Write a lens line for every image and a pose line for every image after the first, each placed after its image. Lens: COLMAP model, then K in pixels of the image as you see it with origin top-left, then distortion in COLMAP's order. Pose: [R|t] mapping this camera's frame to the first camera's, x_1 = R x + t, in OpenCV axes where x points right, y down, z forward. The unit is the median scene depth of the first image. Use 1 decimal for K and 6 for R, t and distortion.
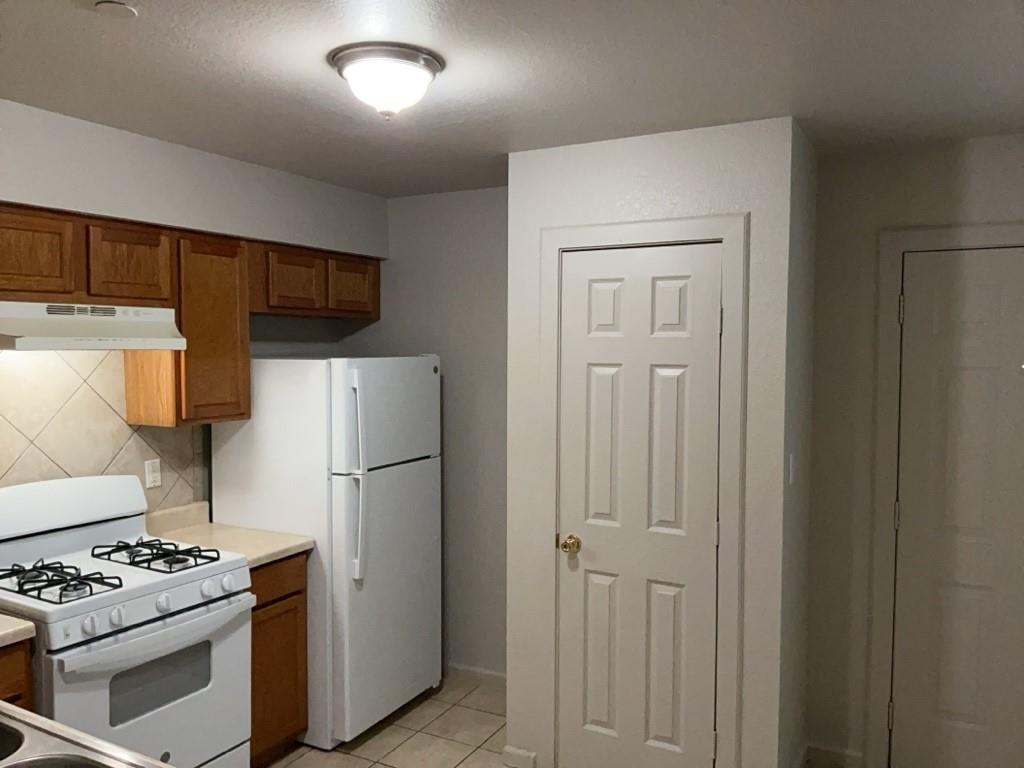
lens RADIAL K [[801.8, 0, 517.5], [0, 801.8, 384.0], [0, 0, 1]] dist [-0.000275, -0.007918]
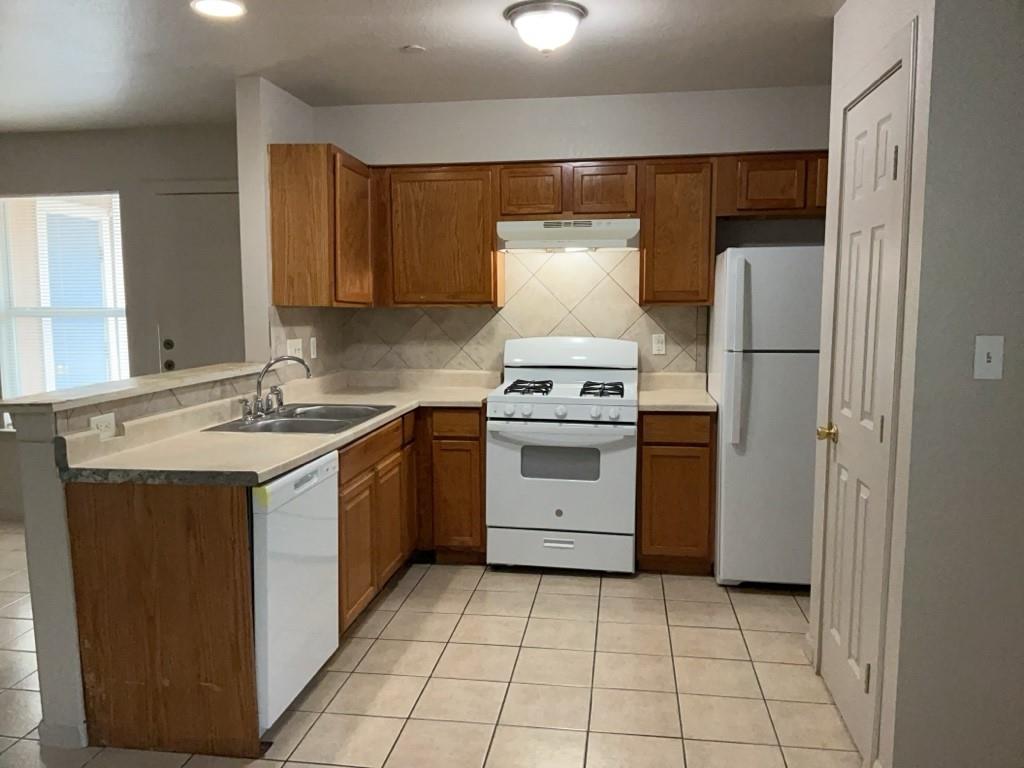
lens RADIAL K [[801.8, 0, 506.9], [0, 801.8, 388.6], [0, 0, 1]] dist [-0.000275, -0.007918]
pose [[0.329979, 0.095514, -0.939144, 0.847836], [-0.035675, 0.995419, 0.088703, 0.085676], [0.943314, 0.004233, 0.331875, 0.349416]]
